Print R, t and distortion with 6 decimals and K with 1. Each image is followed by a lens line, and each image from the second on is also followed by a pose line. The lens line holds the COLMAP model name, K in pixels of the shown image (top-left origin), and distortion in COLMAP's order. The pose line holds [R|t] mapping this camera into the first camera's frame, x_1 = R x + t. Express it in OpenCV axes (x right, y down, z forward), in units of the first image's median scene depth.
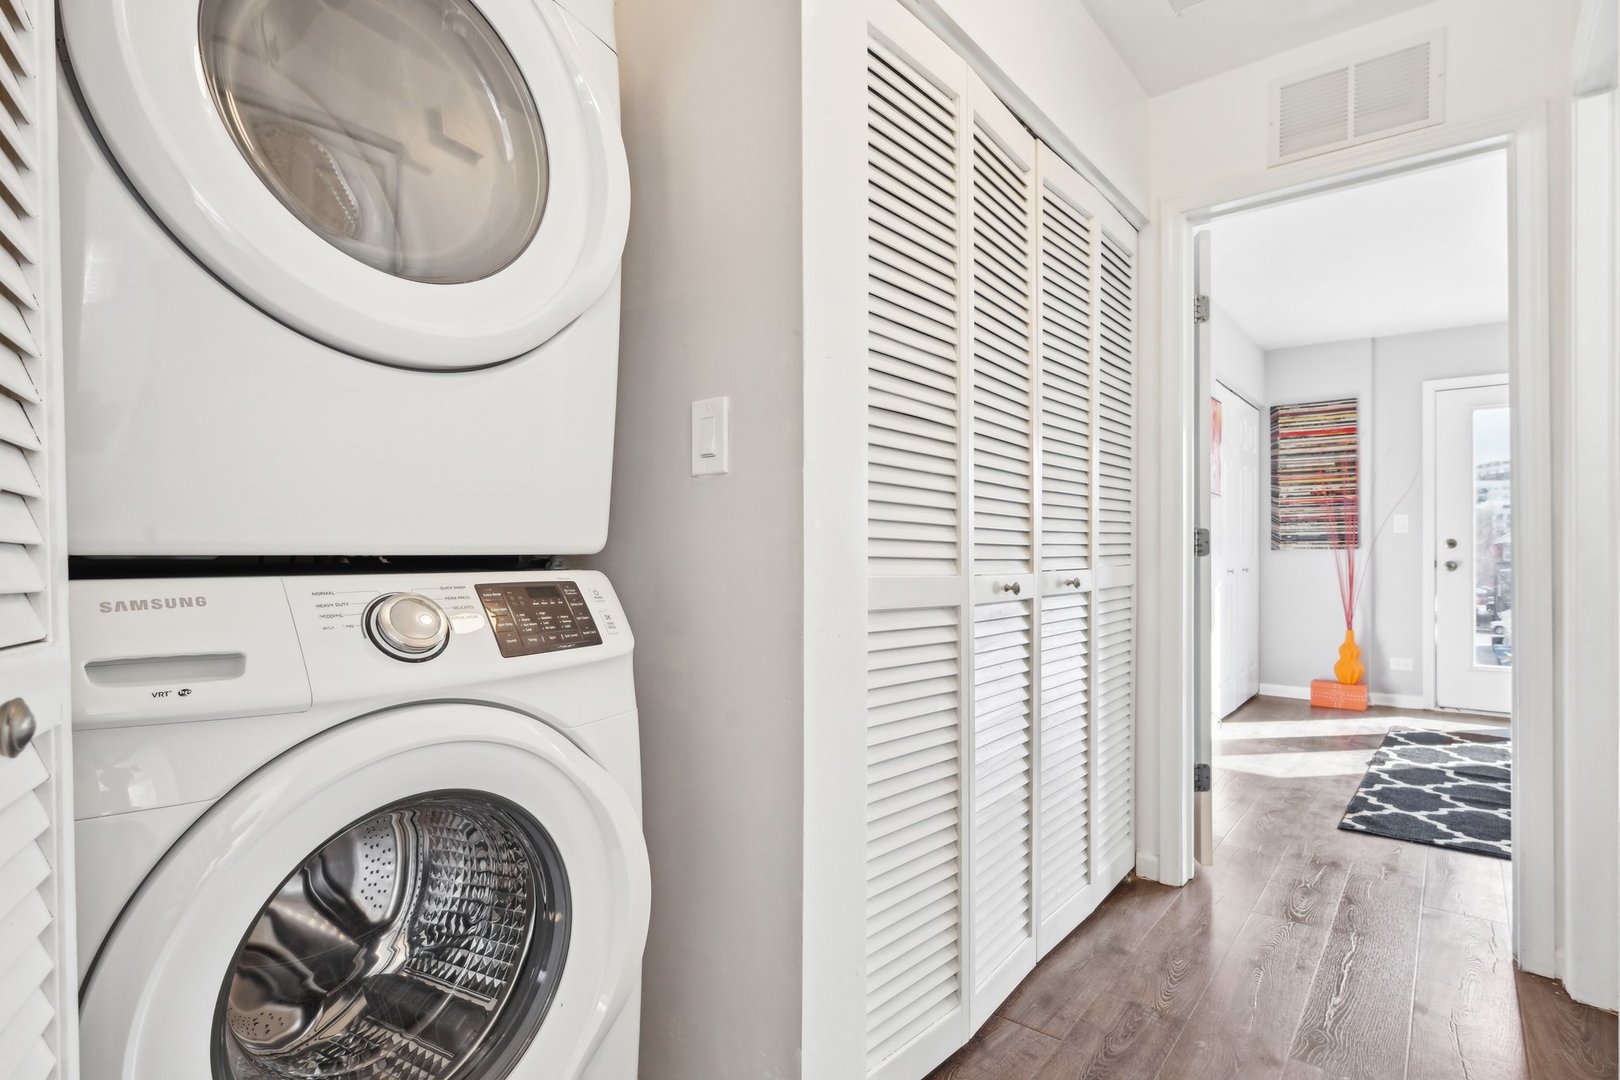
lens RADIAL K [[806.3, 0, 810.0], [0, 806.3, 540.0], [0, 0, 1]] dist [0.000086, -0.000153]
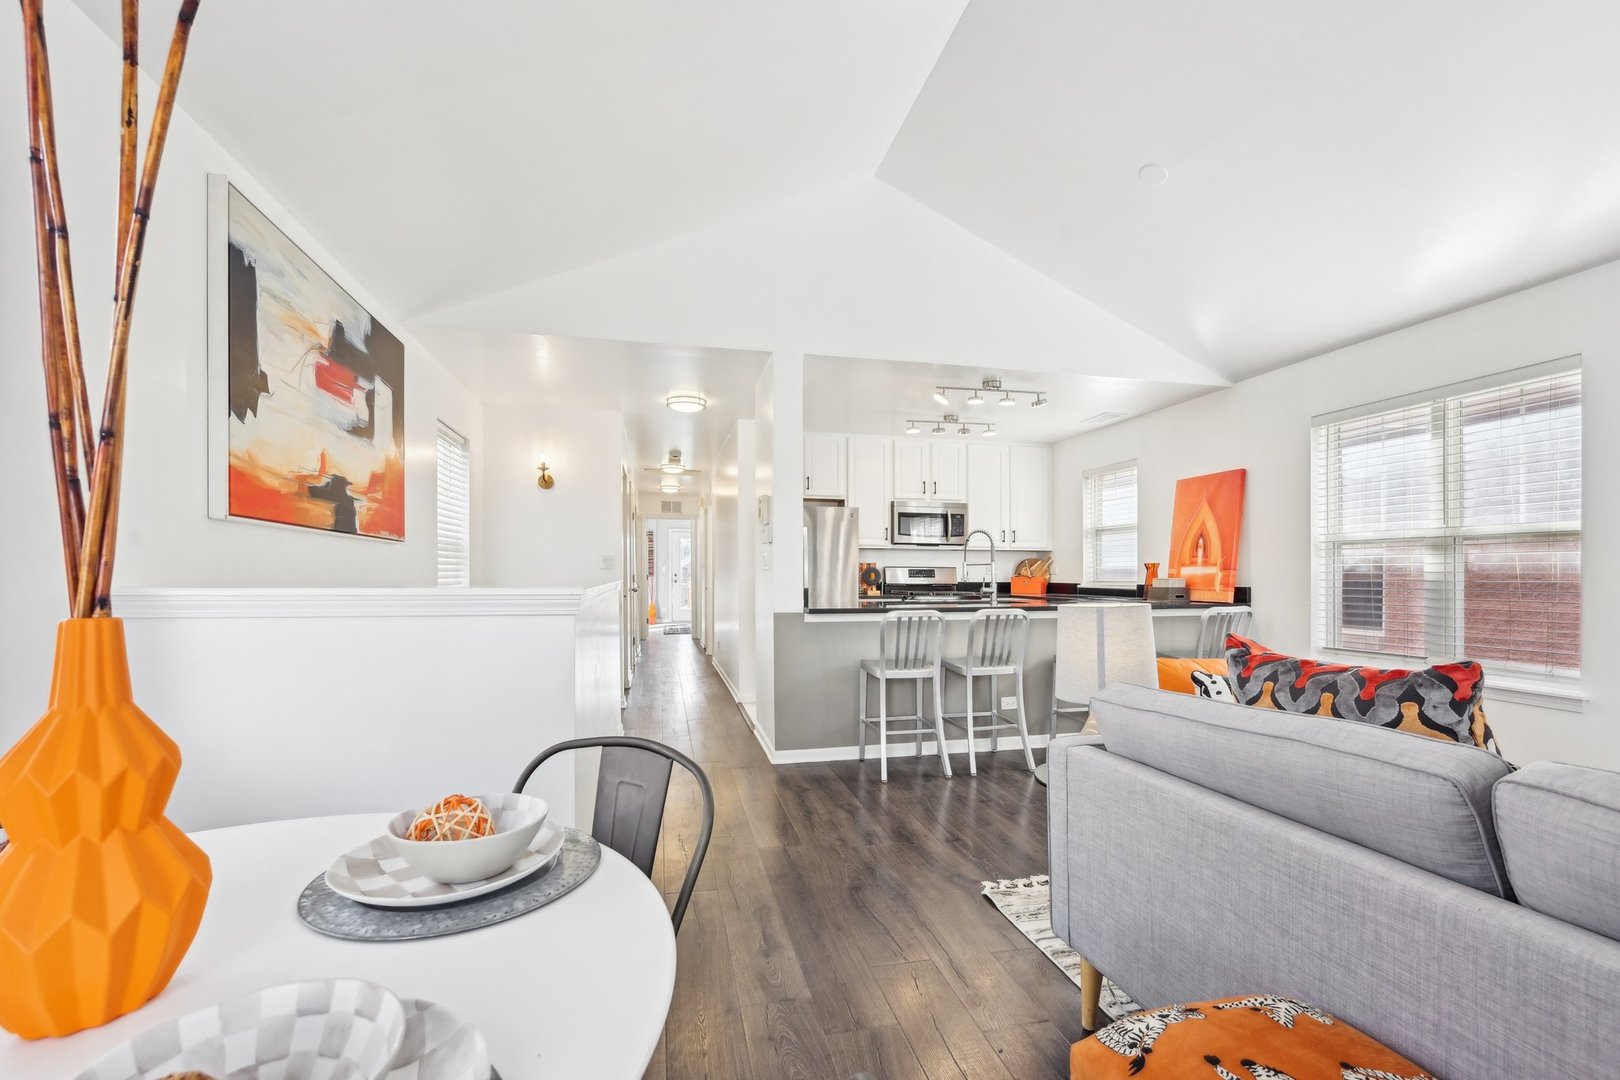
lens RADIAL K [[700.9, 0, 820.6], [0, 700.9, 579.3], [0, 0, 1]] dist [0.001415, -0.000129]
pose [[0.611905, -0.010728, 0.790859, -1.215557], [-0.014052, 0.999603, 0.024432, -0.058214], [-0.790806, -0.026063, 0.611511, -1.348306]]
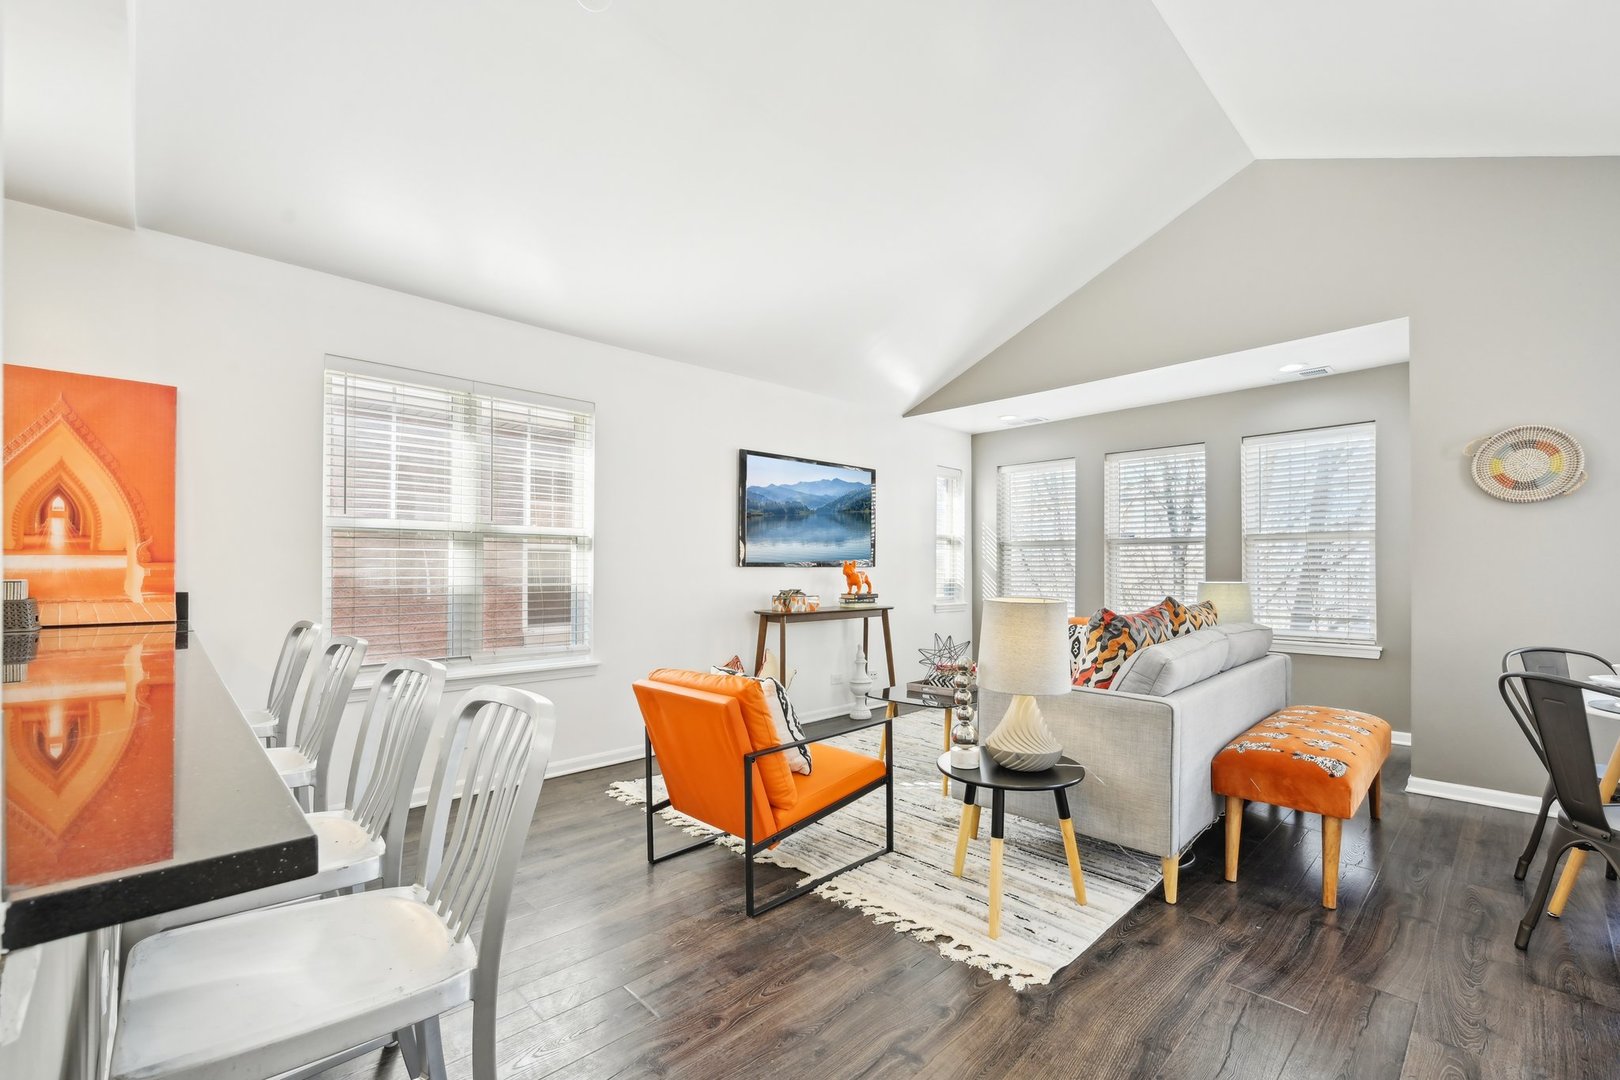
lens RADIAL K [[696.2, 0, 815.0], [0, 696.2, 557.5], [0, 0, 1]] dist [-0.000315, 0.000011]
pose [[-0.993069, -0.005110, 0.117419, -0.666614], [-0.009276, 0.999346, -0.034957, -0.045247], [-0.117163, -0.035803, -0.992467, -0.731983]]
